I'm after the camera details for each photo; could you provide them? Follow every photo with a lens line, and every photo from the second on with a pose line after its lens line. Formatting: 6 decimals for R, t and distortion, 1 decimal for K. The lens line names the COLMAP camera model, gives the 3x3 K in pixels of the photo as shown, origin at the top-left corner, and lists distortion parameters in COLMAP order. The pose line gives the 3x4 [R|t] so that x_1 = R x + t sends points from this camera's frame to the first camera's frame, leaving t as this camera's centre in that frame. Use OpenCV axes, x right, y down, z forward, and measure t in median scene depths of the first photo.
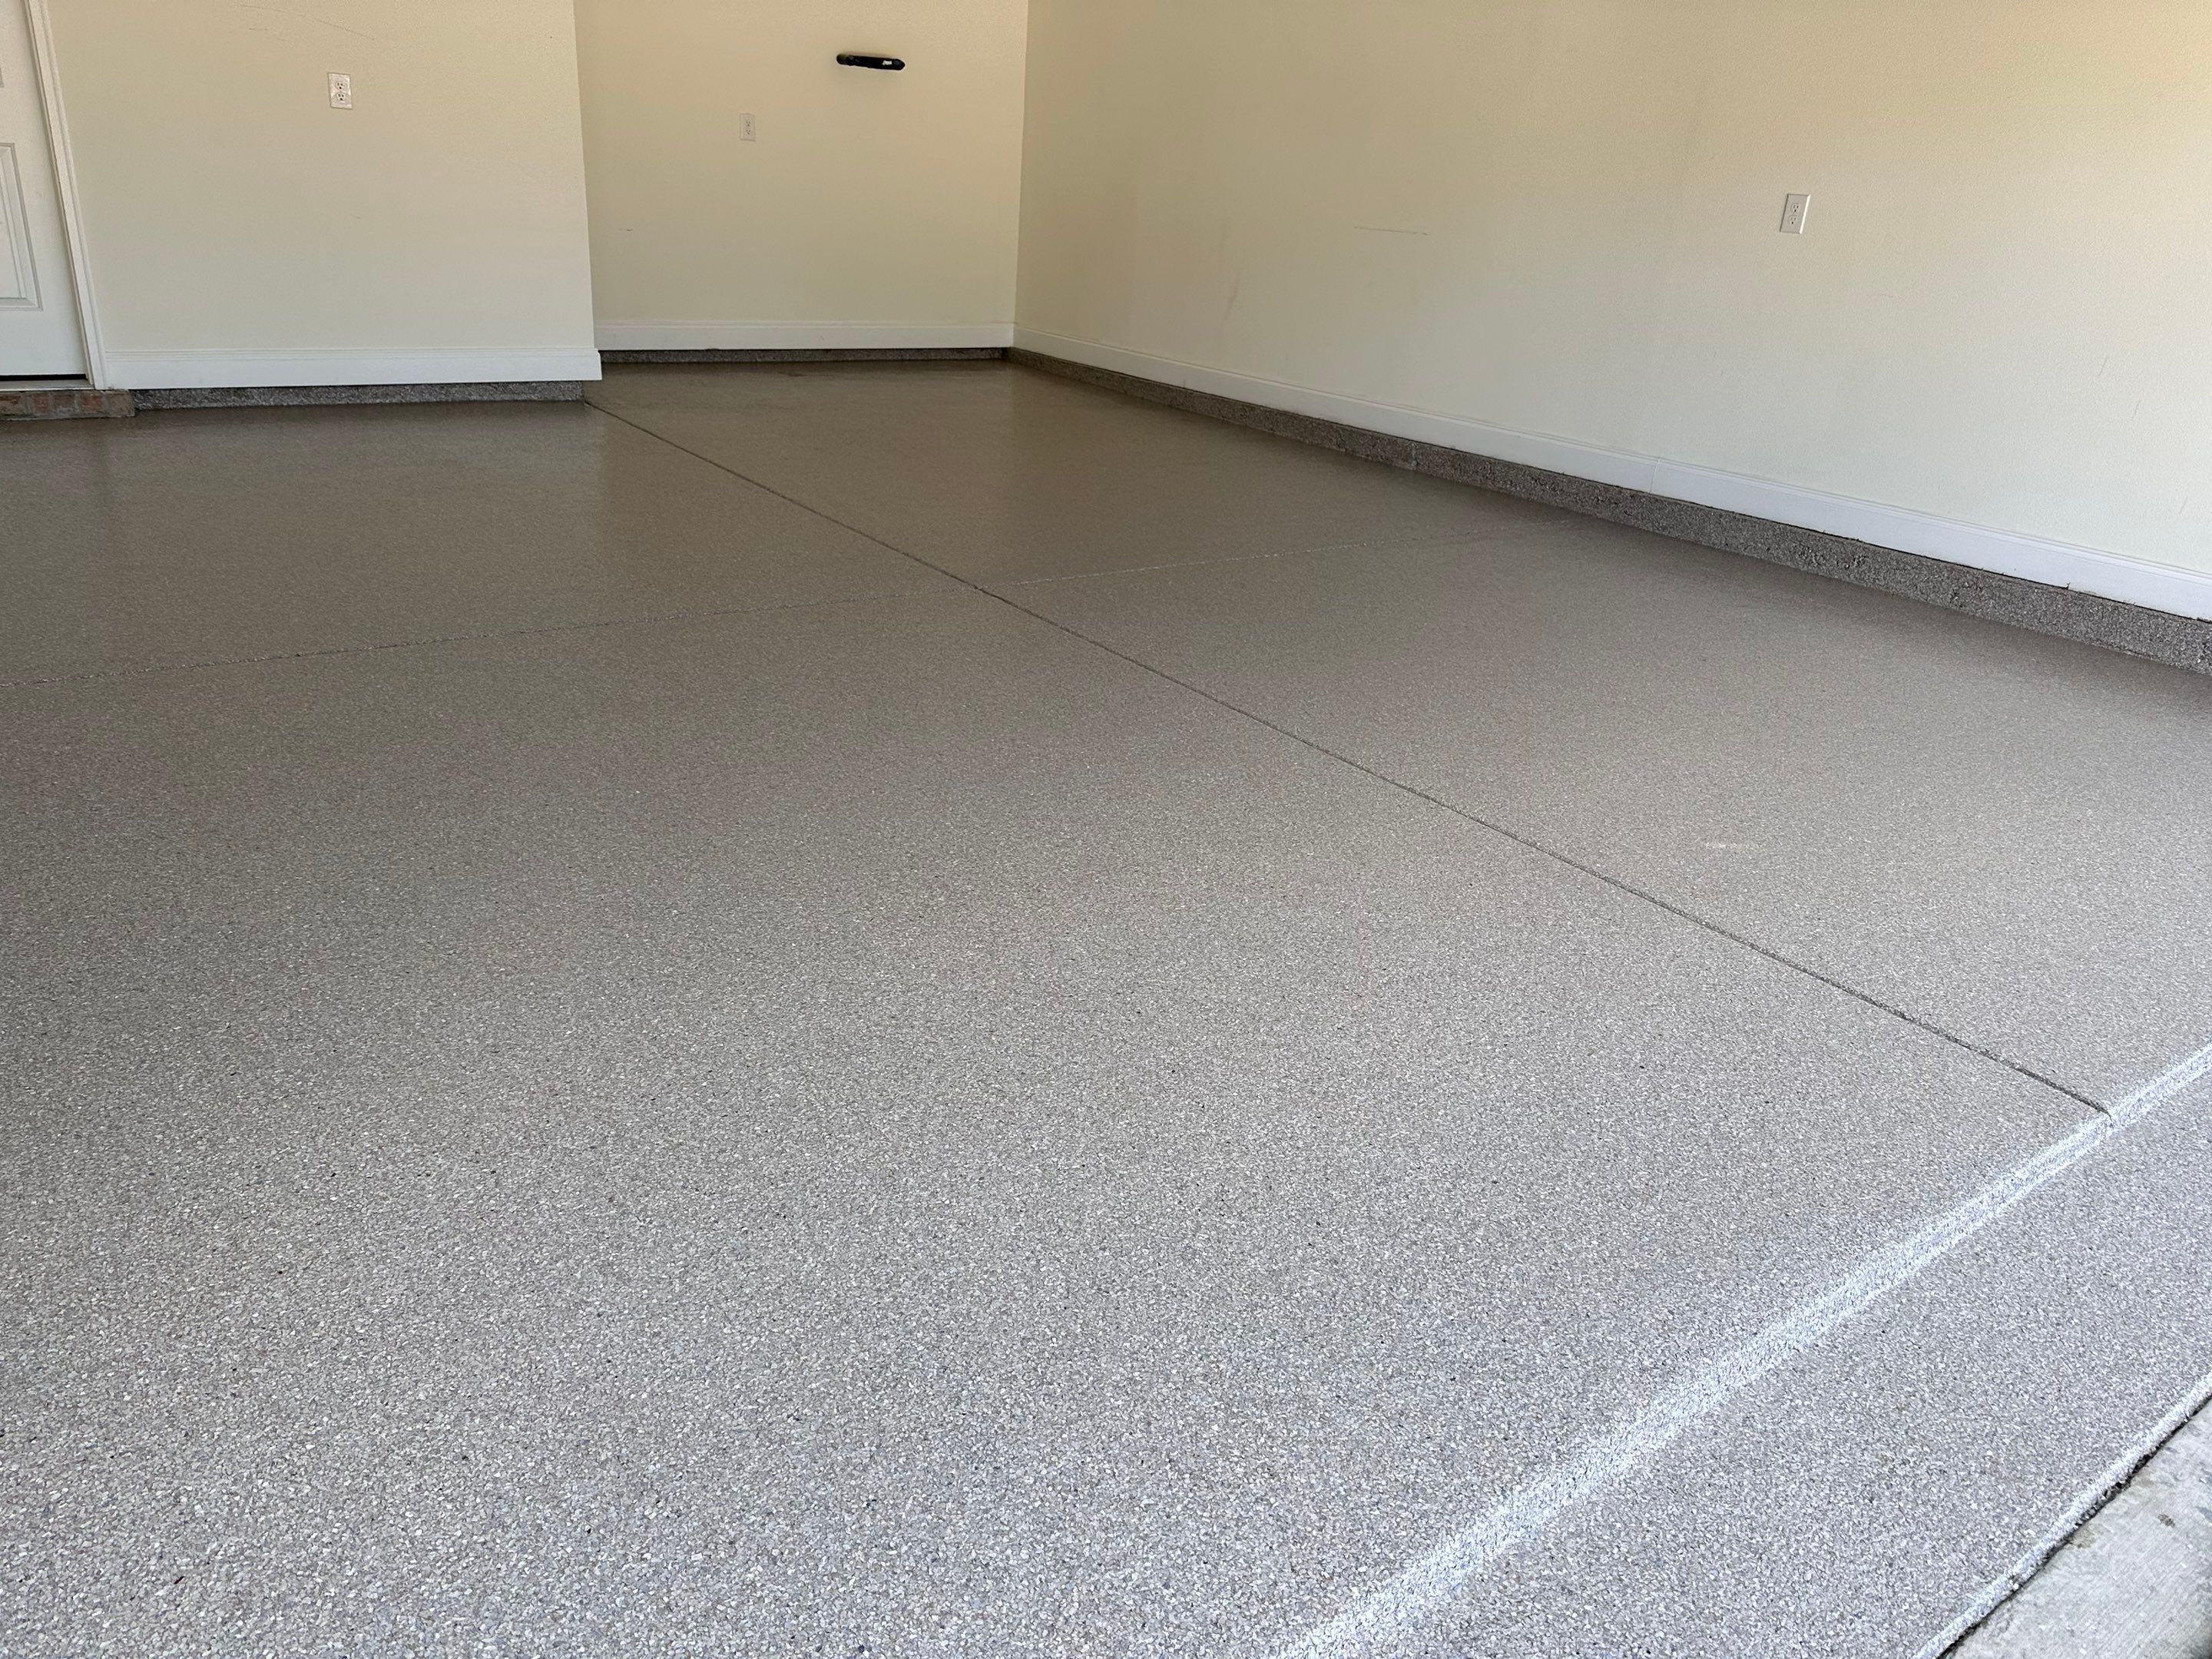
lens RADIAL K [[1660.7, 0, 1093.5], [0, 1660.7, 817.7], [0, 0, 1]] dist [0.066435, -0.089103]
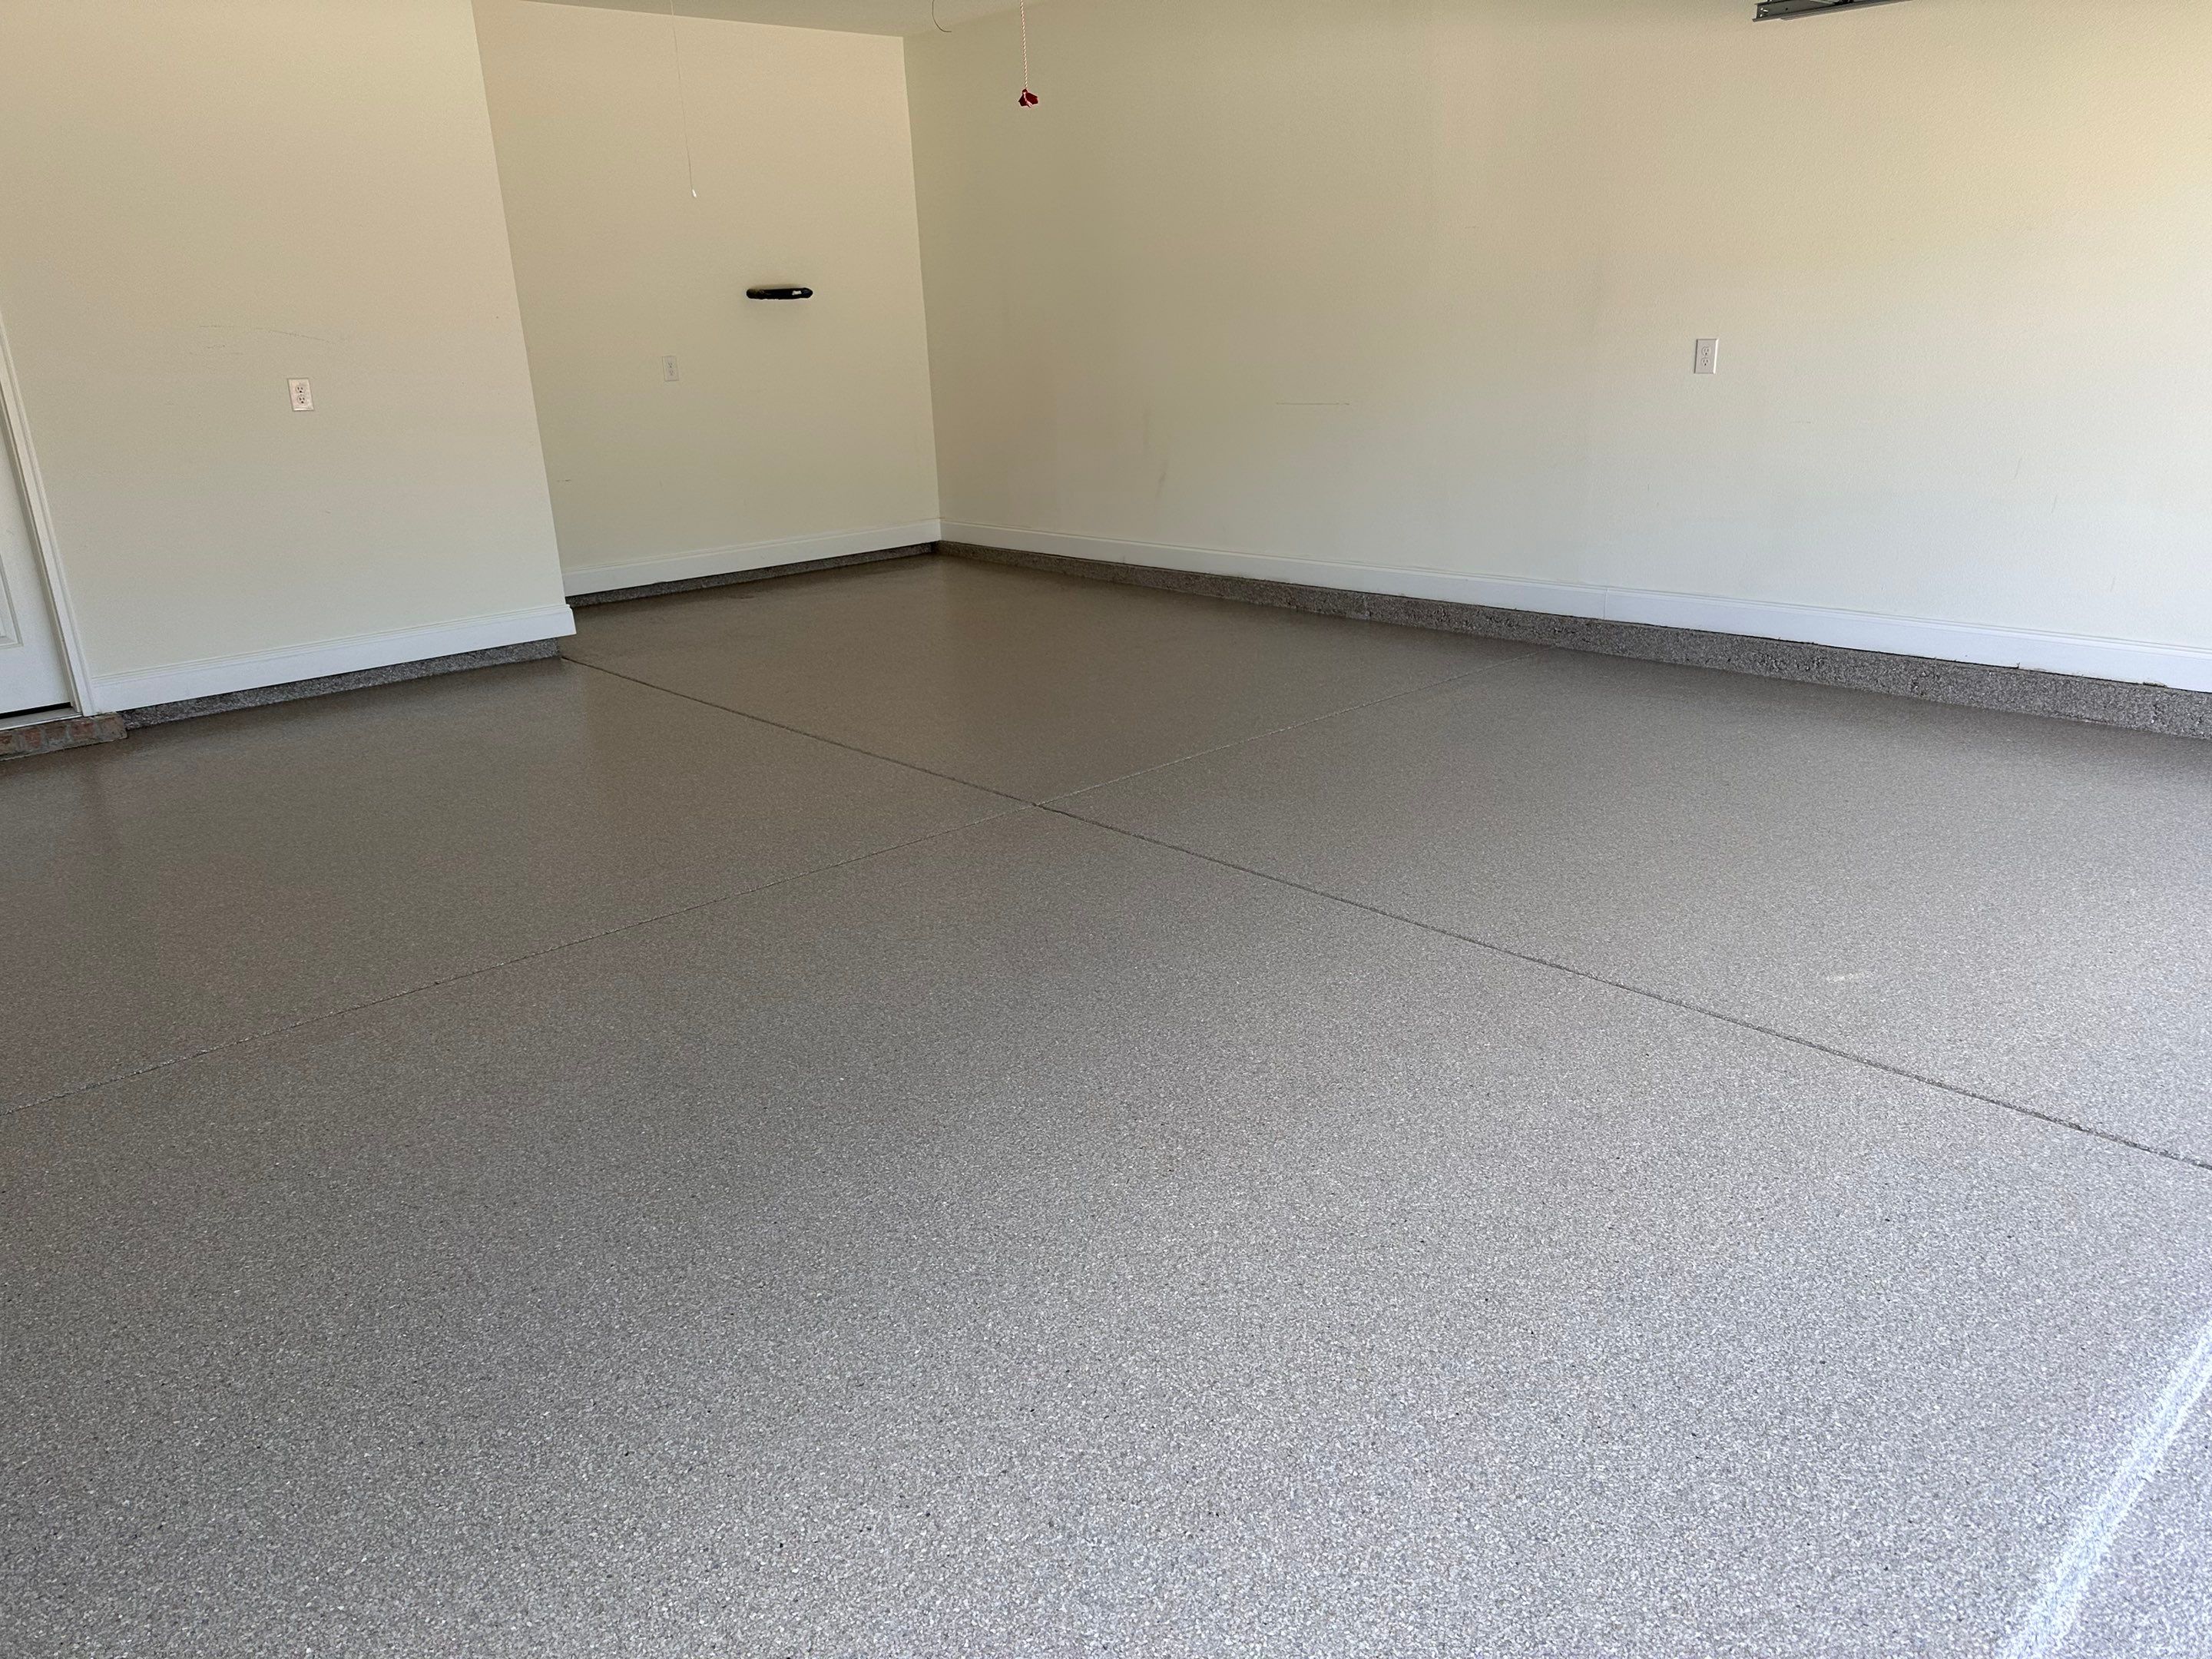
lens RADIAL K [[1660.7, 0, 1105.6], [0, 1660.7, 826.1], [0, 0, 1]] dist [0.066435, -0.089103]
pose [[0.987207, -0.135968, 0.083274, -0.170494], [0.141563, 0.987766, -0.065406, -0.077359], [-0.073362, 0.076358, 0.994378, -0.044191]]
